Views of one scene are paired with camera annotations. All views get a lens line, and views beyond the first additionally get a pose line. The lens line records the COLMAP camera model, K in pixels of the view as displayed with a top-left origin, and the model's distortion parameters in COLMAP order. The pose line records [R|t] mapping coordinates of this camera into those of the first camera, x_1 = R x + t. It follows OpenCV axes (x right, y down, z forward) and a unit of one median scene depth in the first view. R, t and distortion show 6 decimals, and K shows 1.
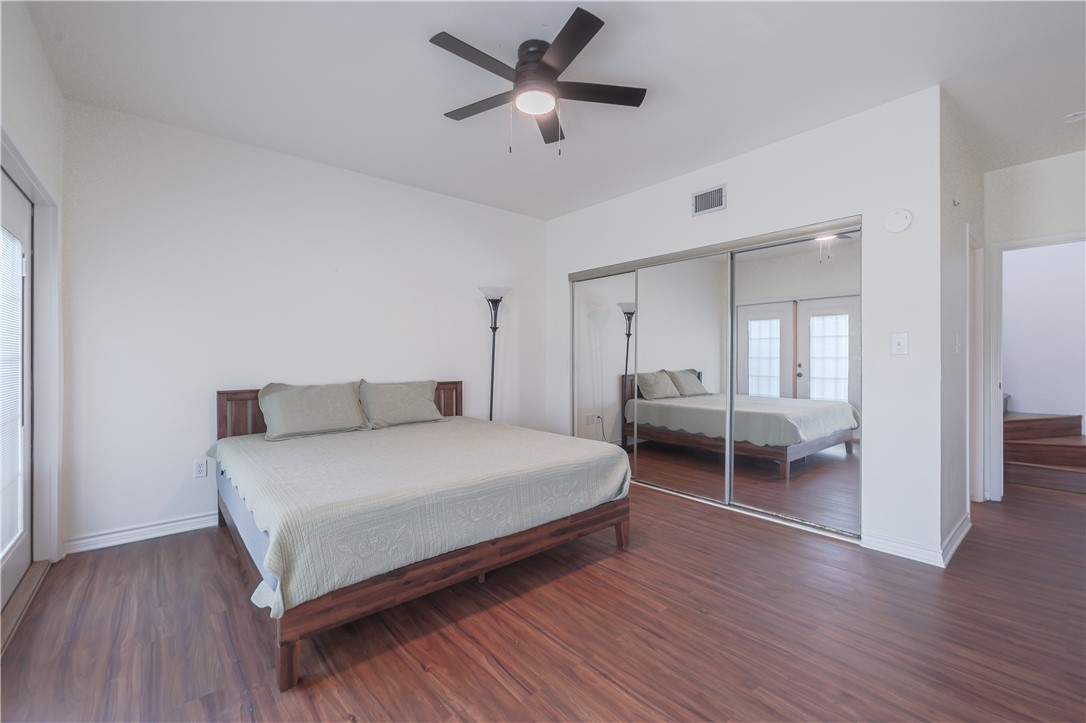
lens RADIAL K [[444.1, 0, 543.3], [0, 444.1, 354.9], [0, 0, 1]] dist [-0.000704, 0.000013]
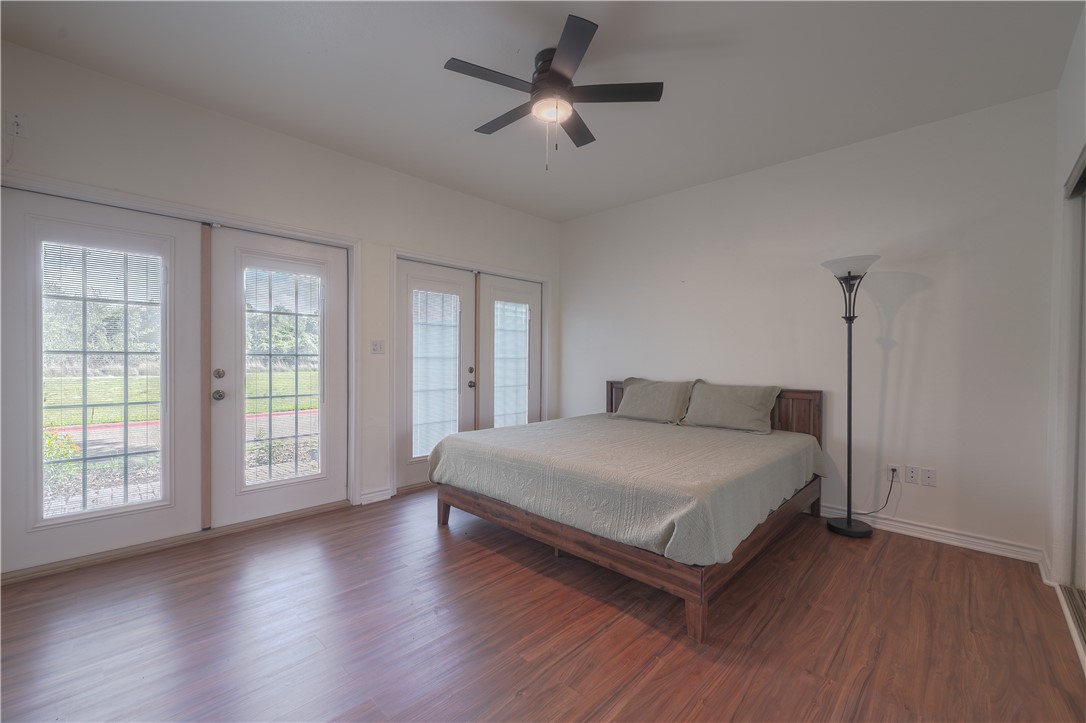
lens RADIAL K [[444.1, 0, 543.3], [0, 444.1, 354.9], [0, 0, 1]] dist [-0.000704, 0.000013]
pose [[0.116284, -0.004853, -0.993204, 0.962226], [-0.000977, 0.999987, -0.005000, 0.003474], [0.993216, 0.001552, 0.116278, 0.808273]]
